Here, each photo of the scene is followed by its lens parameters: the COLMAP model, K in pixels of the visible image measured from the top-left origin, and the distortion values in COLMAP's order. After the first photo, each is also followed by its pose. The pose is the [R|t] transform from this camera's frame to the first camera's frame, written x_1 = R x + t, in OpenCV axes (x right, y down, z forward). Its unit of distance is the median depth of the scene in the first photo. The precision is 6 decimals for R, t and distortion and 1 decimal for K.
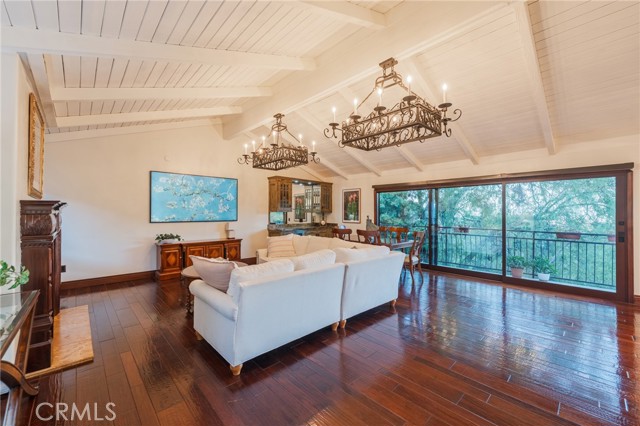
lens RADIAL K [[257.3, 0, 323.3], [0, 257.3, 211.5], [0, 0, 1]] dist [-0.000895, -0.000120]
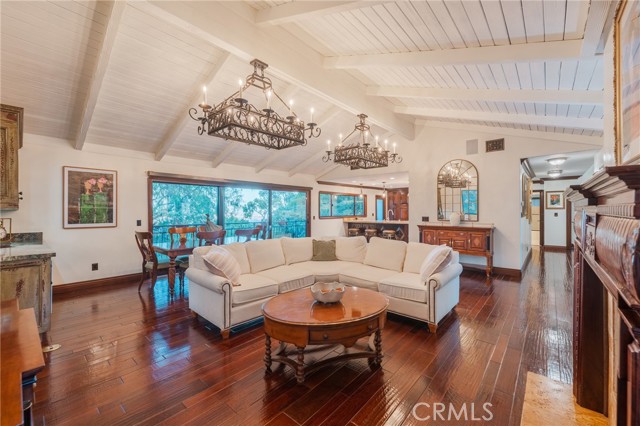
lens RADIAL K [[257.3, 0, 323.3], [0, 257.3, 211.5], [0, 0, 1]] dist [-0.000895, -0.000120]
pose [[-0.083513, -0.001241, 0.996506, -0.691792], [-0.002418, 0.999997, 0.001043, 0.009182], [-0.996504, -0.002322, -0.083516, 0.715680]]
